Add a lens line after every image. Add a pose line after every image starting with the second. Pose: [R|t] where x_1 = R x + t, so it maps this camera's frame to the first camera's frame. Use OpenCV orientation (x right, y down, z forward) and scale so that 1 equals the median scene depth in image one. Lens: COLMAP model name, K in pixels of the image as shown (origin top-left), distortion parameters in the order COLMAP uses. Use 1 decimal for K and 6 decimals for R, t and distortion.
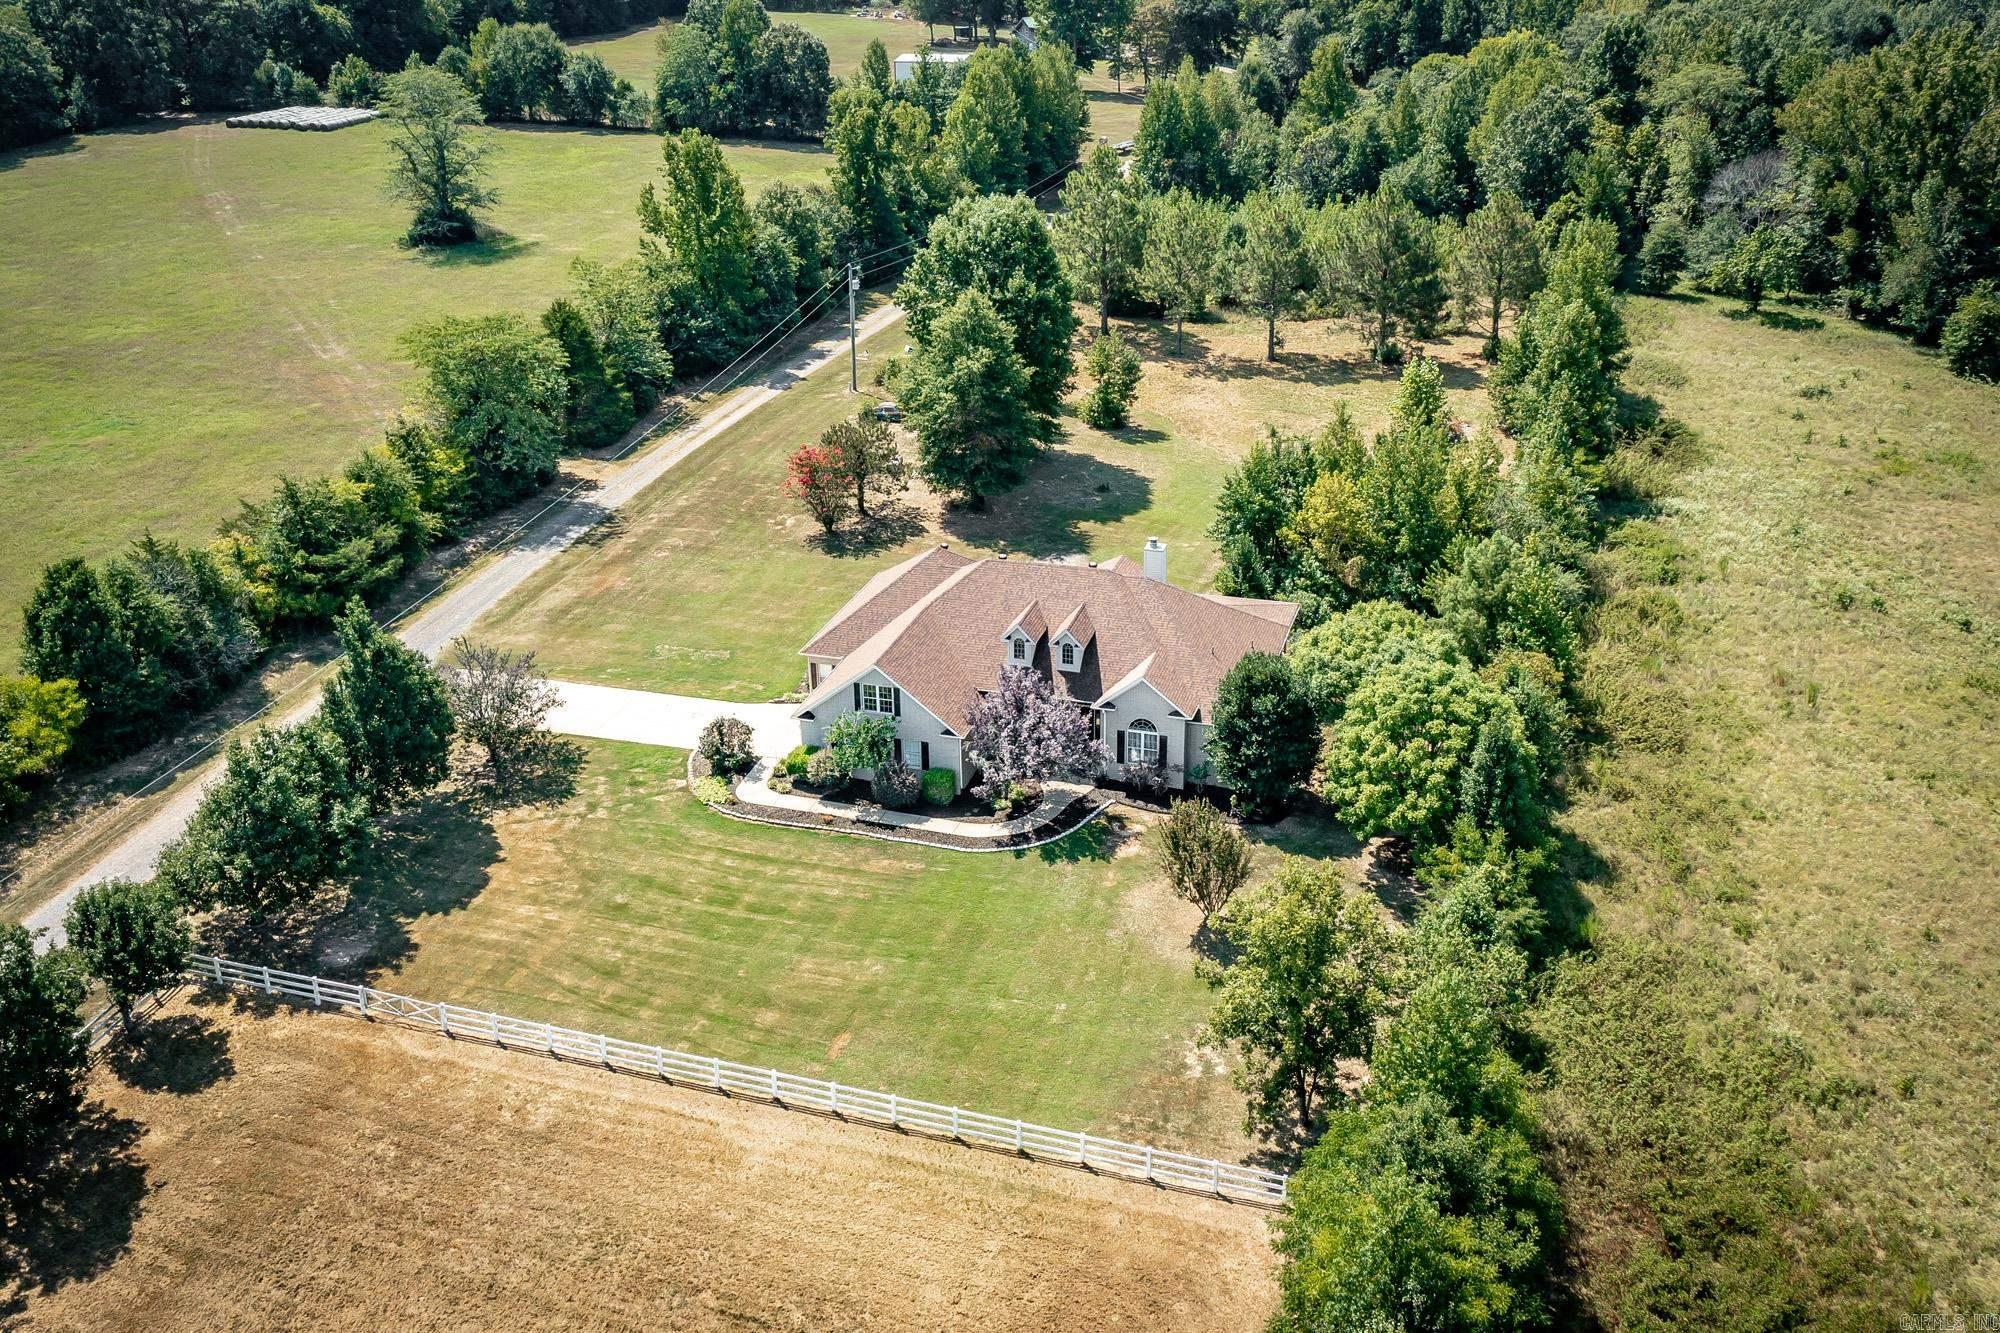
lens RADIAL K [[1922.9, 0, 1000.0], [0, 1922.9, 666.5], [0, 0, 1]] dist [0.012869, 0.015292]
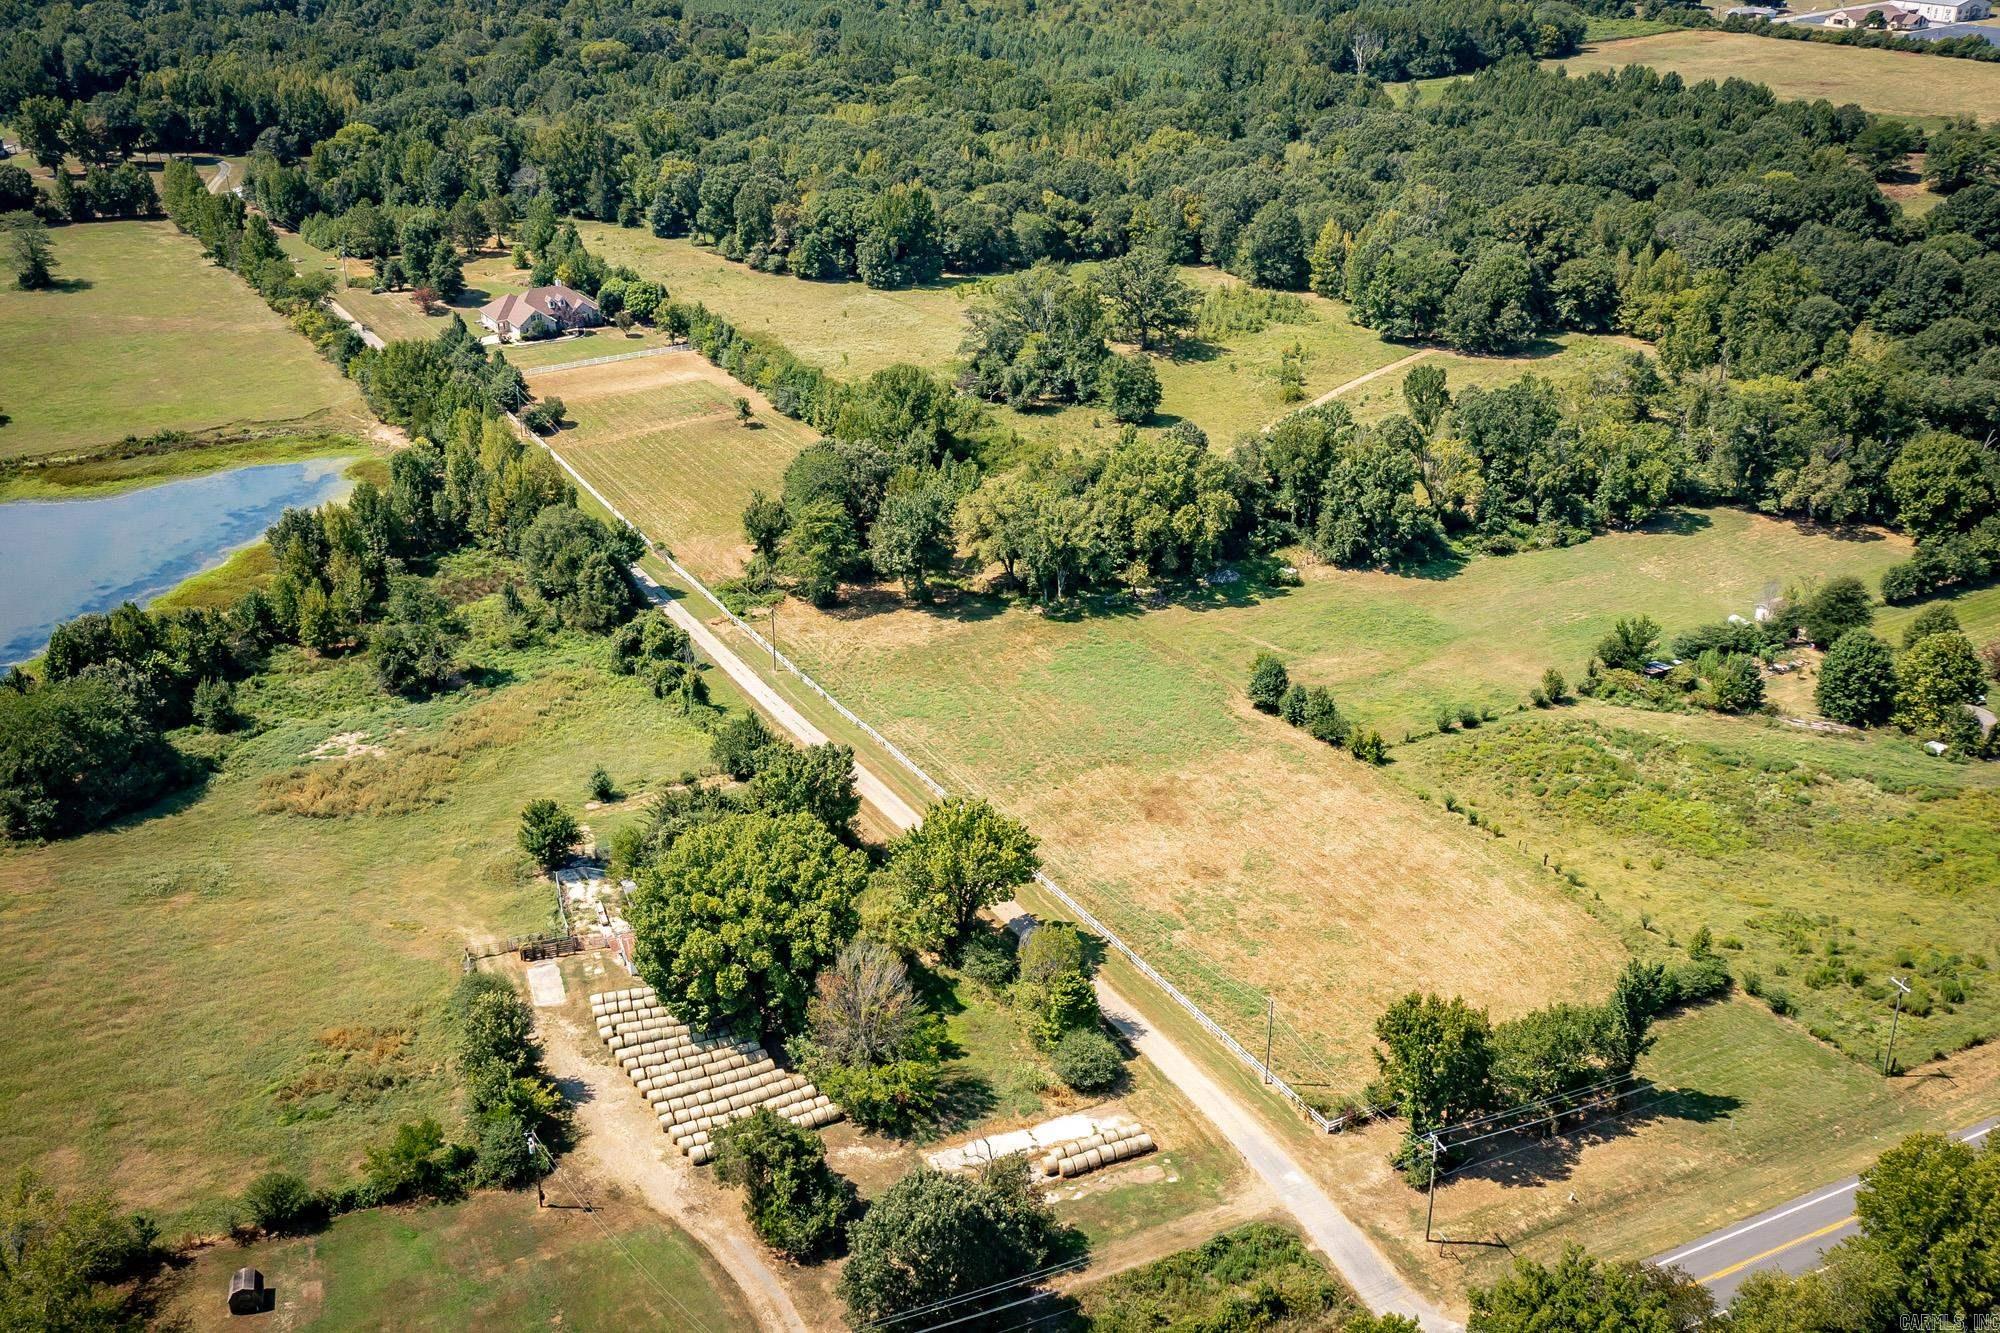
lens RADIAL K [[1922.9, 0, 1000.0], [0, 1922.9, 666.5], [0, 0, 1]] dist [0.012869, 0.015292]
pose [[0.658995, -0.320222, 0.680575, -2.710986], [0.305686, 0.940770, 0.146655, 0.461053], [-0.687227, 0.111397, 0.717851, -2.961158]]
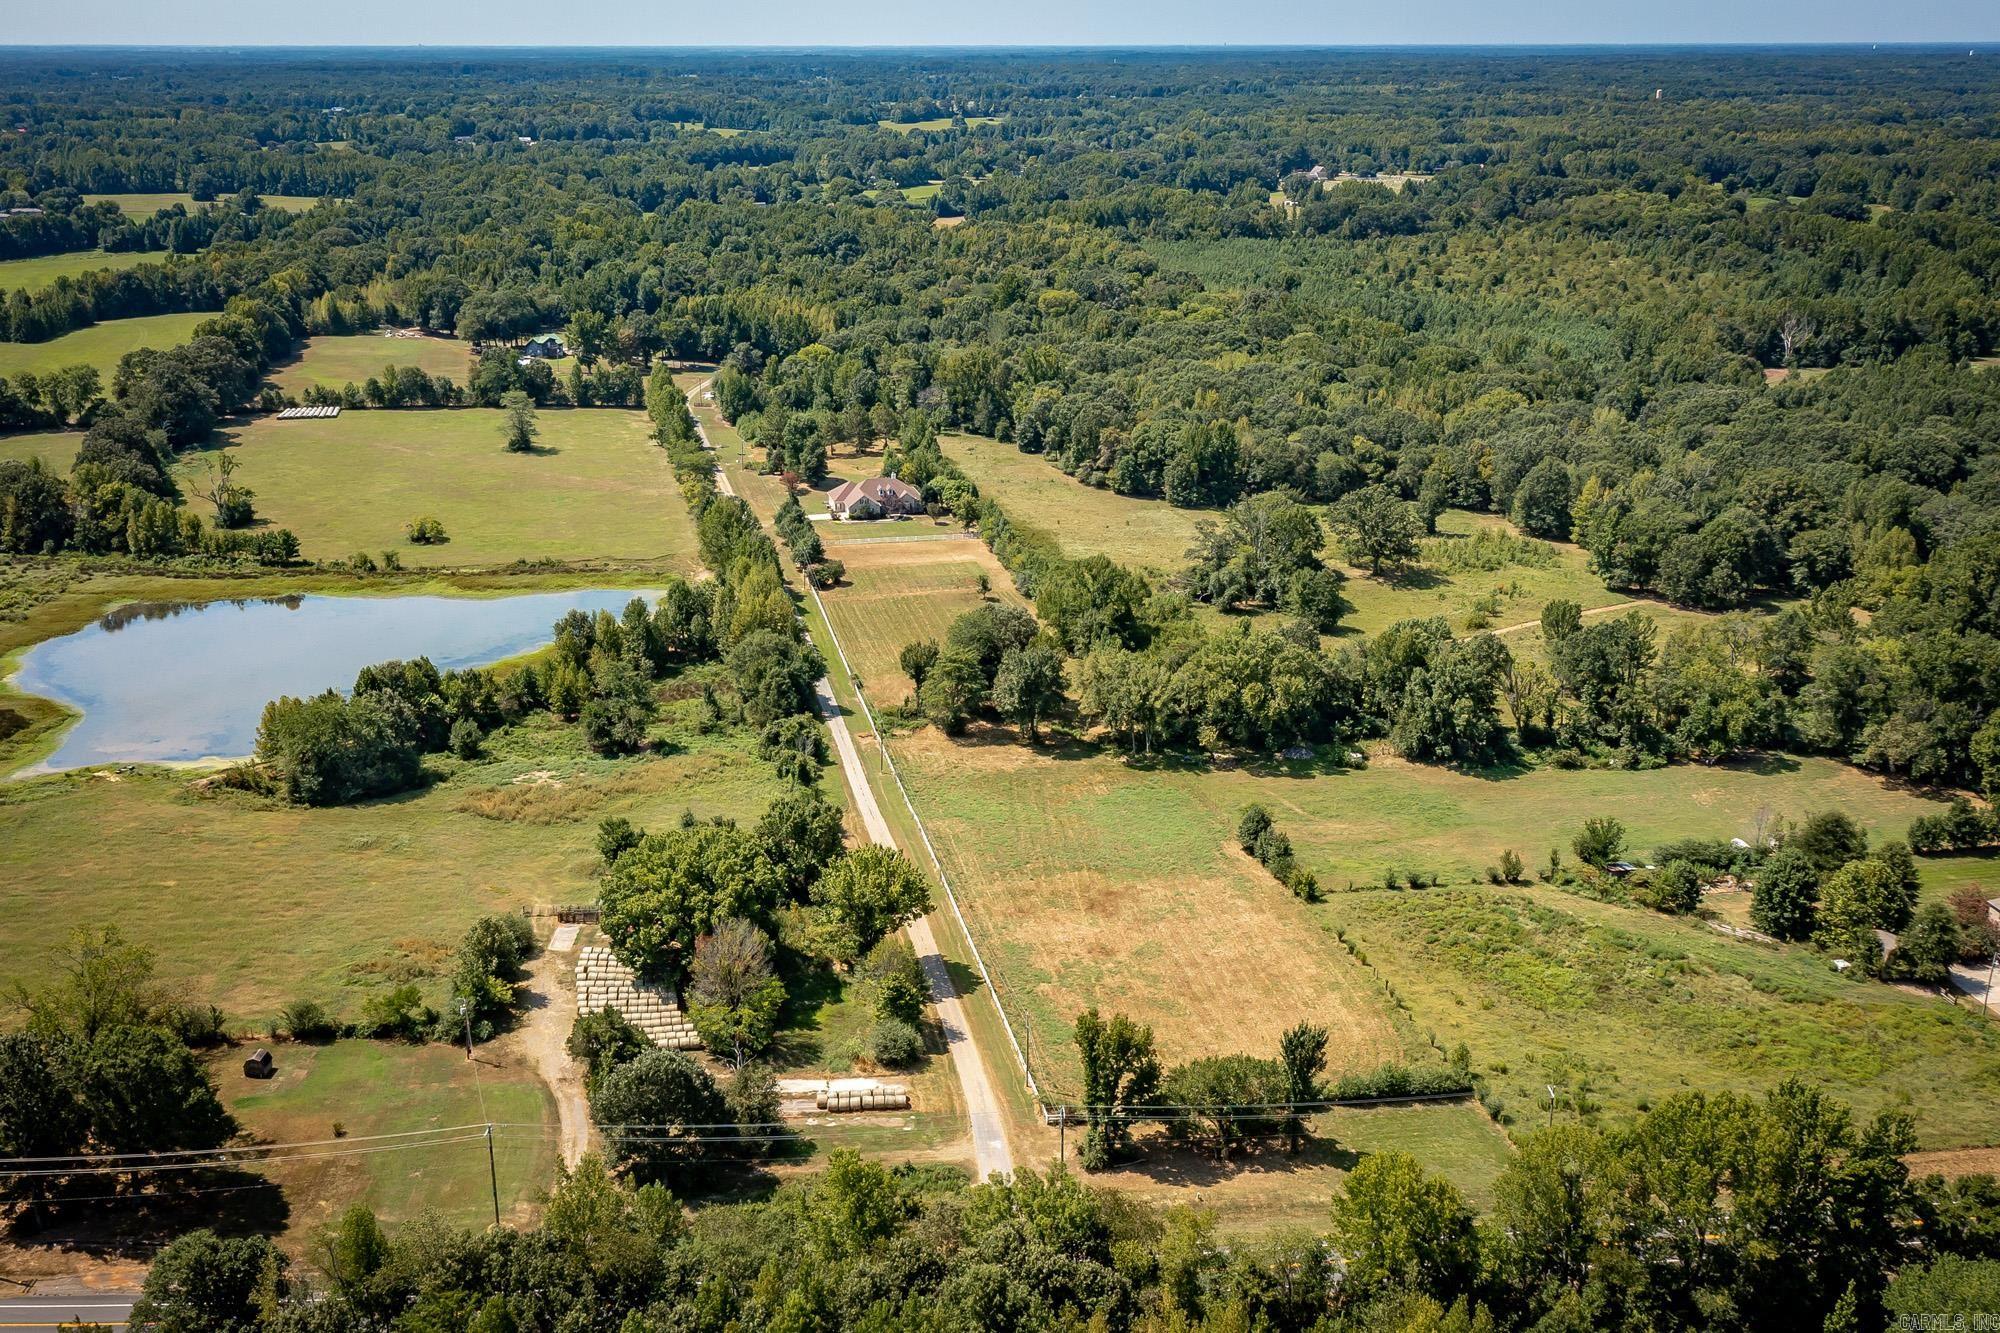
lens RADIAL K [[1963.8, 0, 974.1], [0, 1963.8, 664.7], [0, 0, 1]] dist [0.013382, 0.019289]
pose [[0.869023, -0.141446, 0.474122, -2.490439], [0.191983, 0.979584, -0.059645, 0.859791], [-0.456006, 0.142856, 0.878436, -3.974945]]
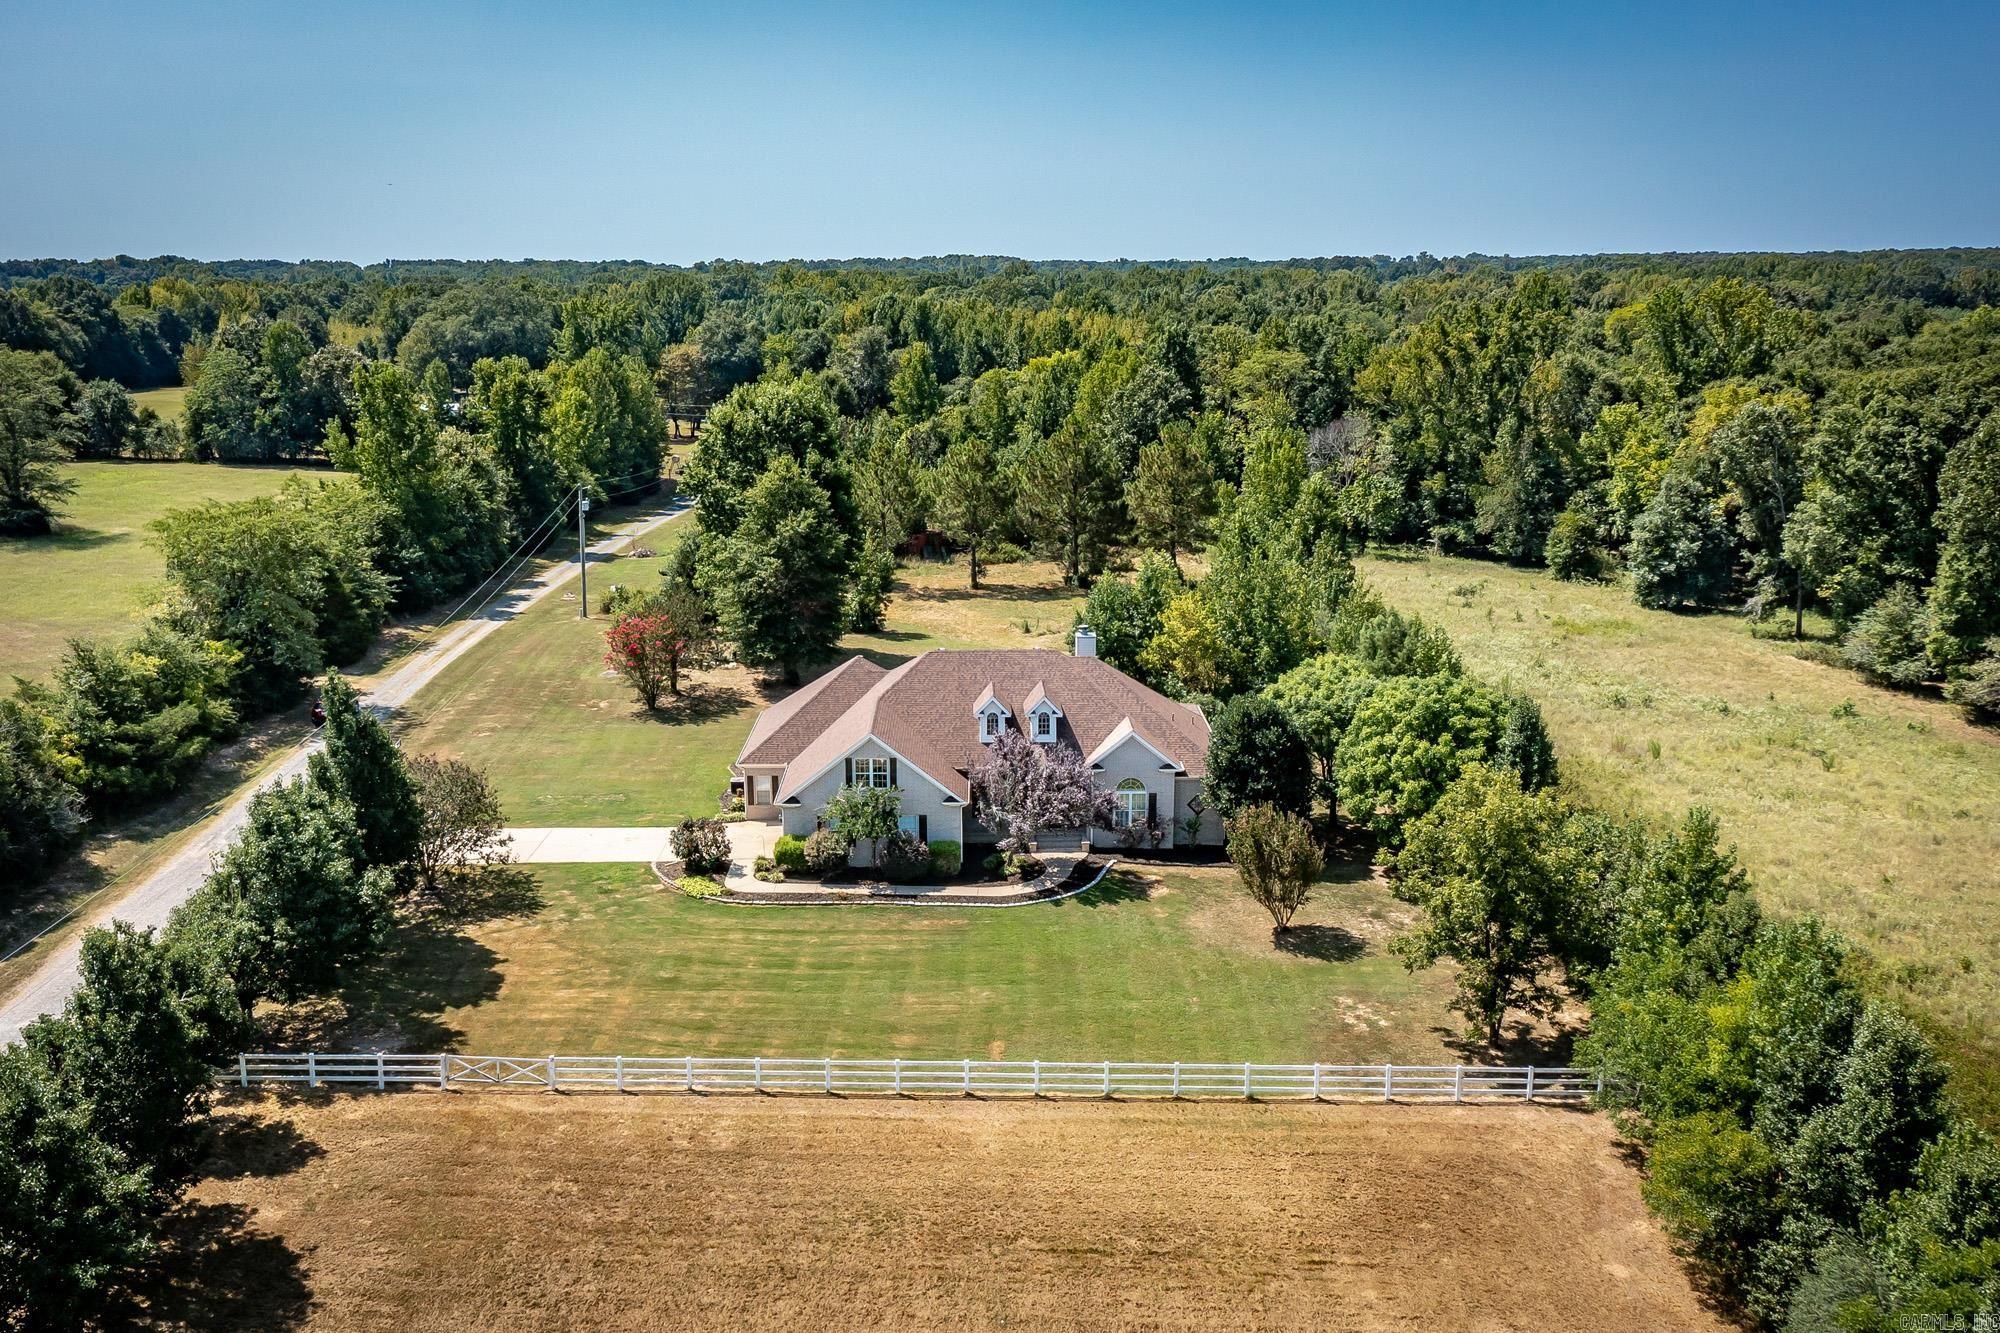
lens RADIAL K [[1978.4, 0, 990.7], [0, 1978.4, 730.2], [0, 0, 1]] dist [0.013036, -0.005669]
pose [[0.954671, -0.055735, 0.292397, -0.287366], [0.109364, 0.979286, -0.170404, 0.166381], [-0.276843, 0.194658, 0.940992, 0.052224]]
